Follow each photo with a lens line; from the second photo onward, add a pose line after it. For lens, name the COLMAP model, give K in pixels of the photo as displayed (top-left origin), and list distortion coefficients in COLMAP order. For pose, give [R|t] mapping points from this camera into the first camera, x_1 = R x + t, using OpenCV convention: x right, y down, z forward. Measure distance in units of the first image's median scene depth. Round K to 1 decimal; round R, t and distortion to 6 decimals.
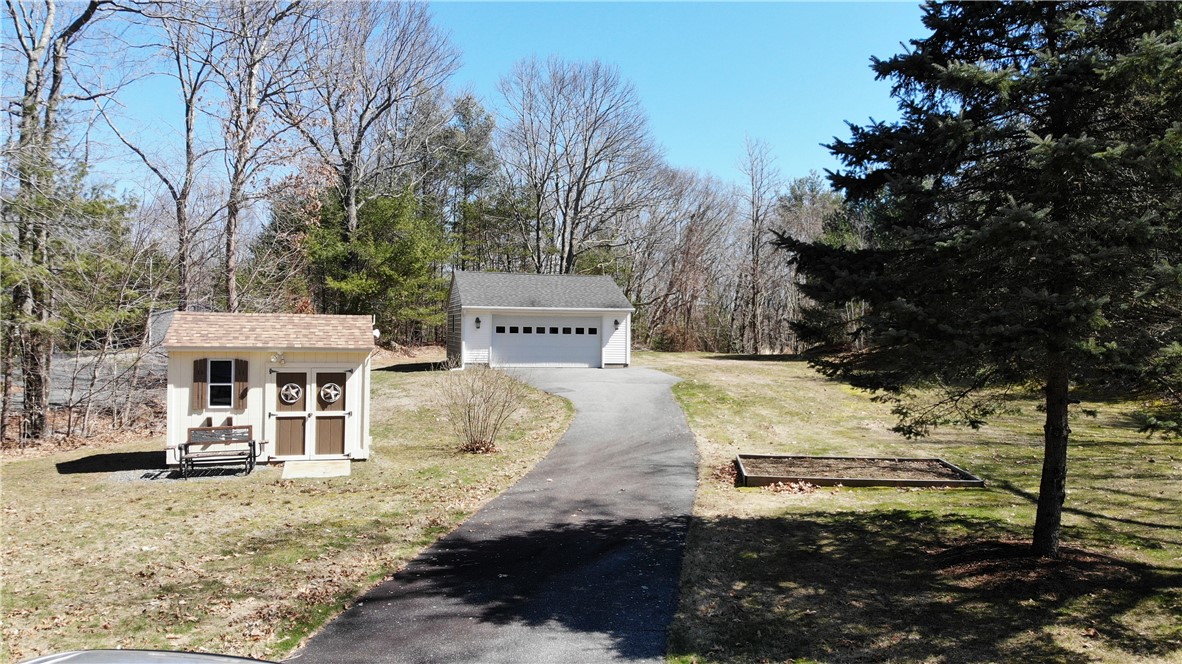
lens RADIAL K [[893.2, 0, 591.0], [0, 893.2, 332.0], [0, 0, 1]] dist [0.069802, -0.367917]
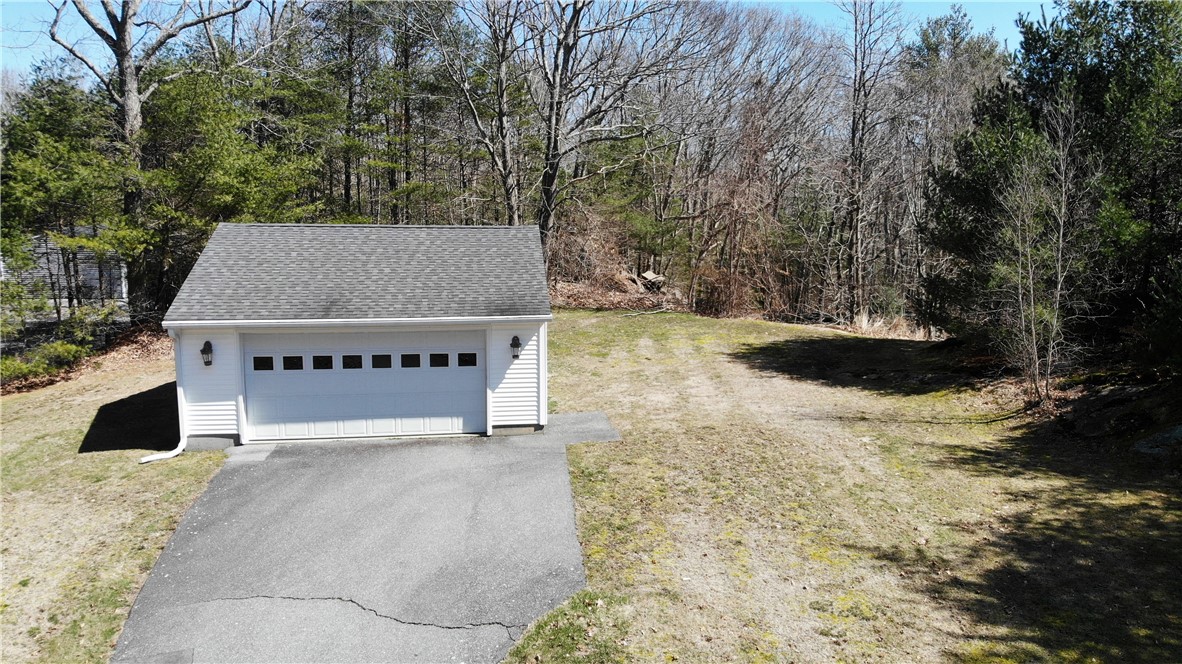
lens RADIAL K [[893.2, 0, 591.0], [0, 893.2, 332.0], [0, 0, 1]] dist [0.069802, -0.367917]
pose [[0.991316, 0.014935, -0.130650, 0.109406], [0.006256, 0.987049, 0.160299, -0.077307], [0.131352, -0.159724, 0.978384, 0.456721]]
